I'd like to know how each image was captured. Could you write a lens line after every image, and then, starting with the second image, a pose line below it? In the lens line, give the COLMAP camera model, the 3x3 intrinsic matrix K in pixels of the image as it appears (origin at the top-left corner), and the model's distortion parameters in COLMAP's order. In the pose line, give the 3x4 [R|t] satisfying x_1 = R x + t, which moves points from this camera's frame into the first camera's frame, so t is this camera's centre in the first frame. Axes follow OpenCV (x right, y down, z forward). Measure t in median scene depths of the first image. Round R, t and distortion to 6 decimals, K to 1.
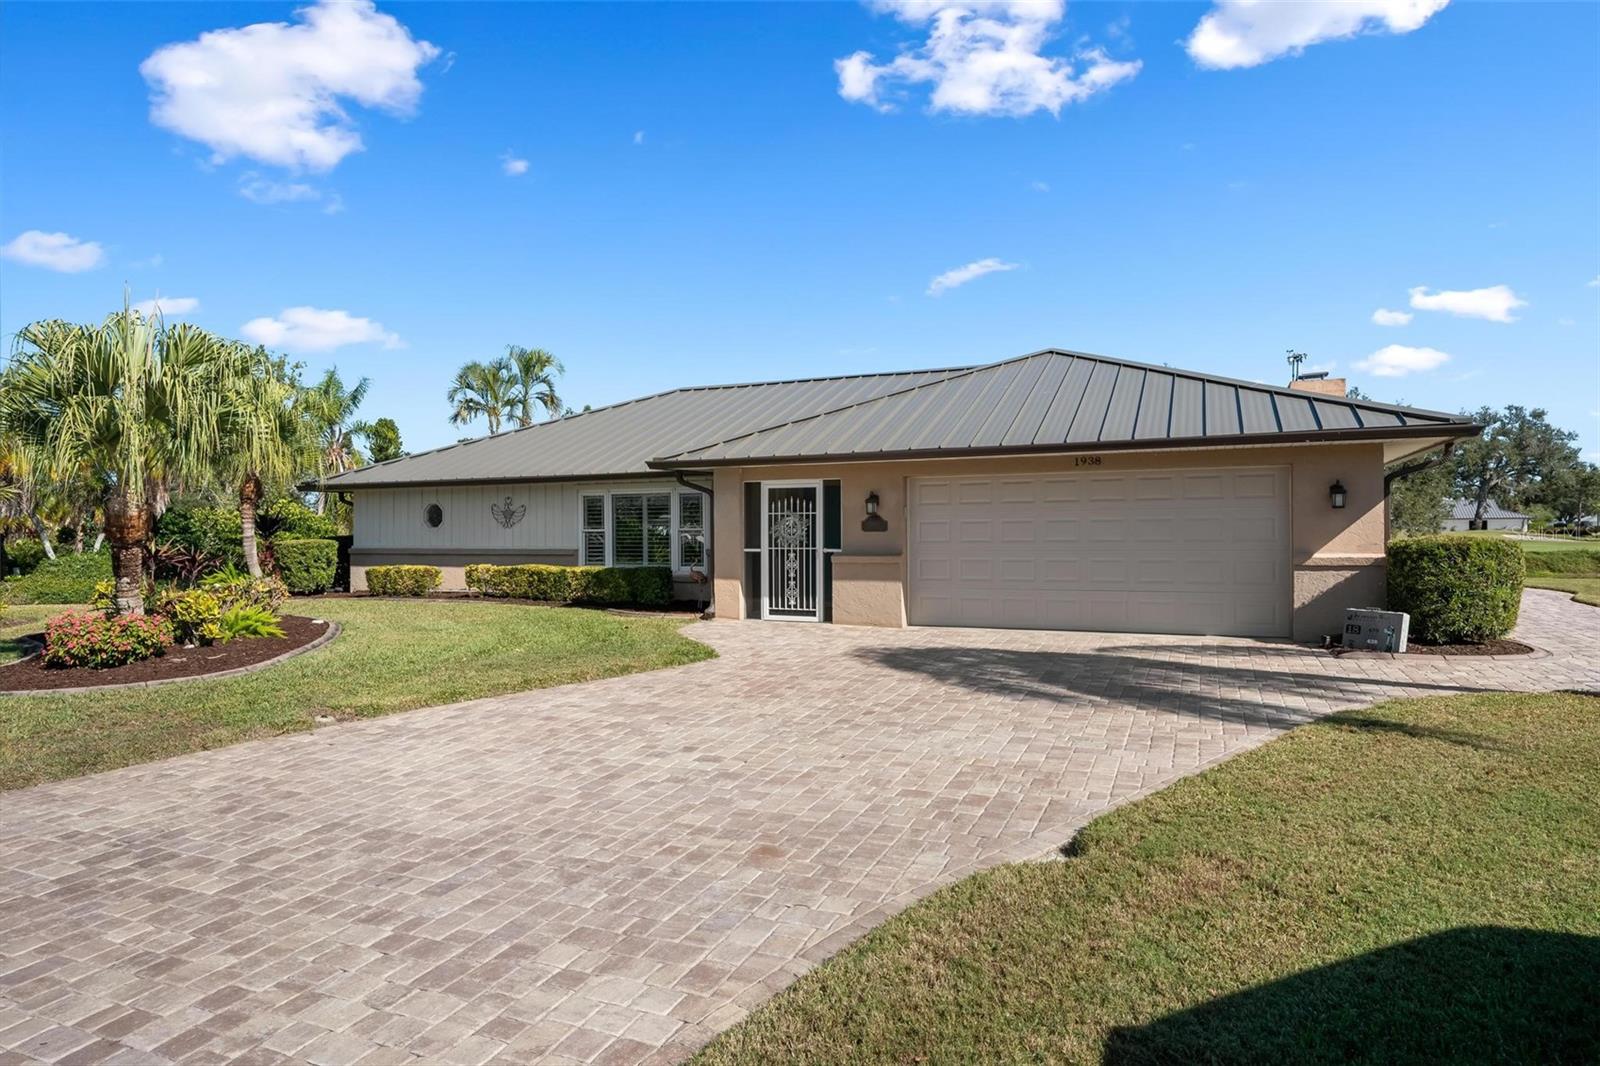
lens RADIAL K [[899.2, 0, 800.0], [0, 899.2, 533.0], [0, 0, 1]] dist [0.003709, 0.000149]
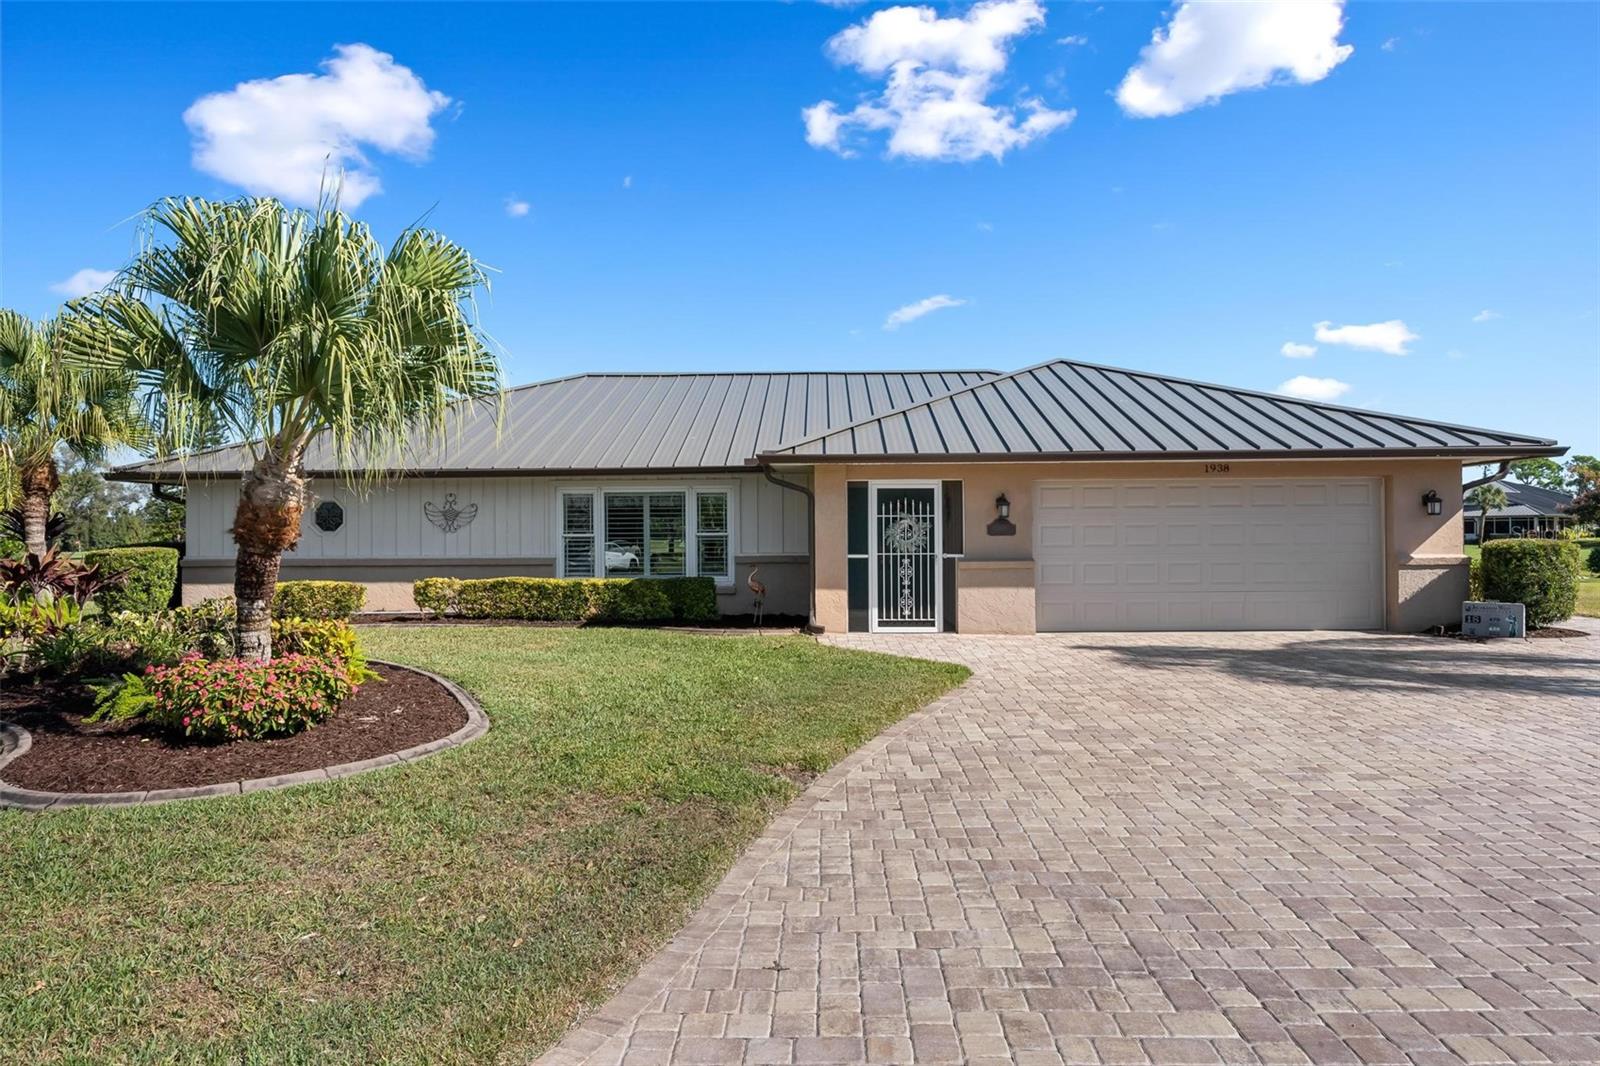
lens RADIAL K [[919.4, 0, 800.0], [0, 919.4, 533.0], [0, 0, 1]] dist [0.001725, 0.000008]
pose [[0.925452, 0.004293, 0.378841, -0.466638], [0.000626, 0.999917, -0.012862, 0.007725], [-0.378865, 0.012140, 0.925372, 0.167539]]
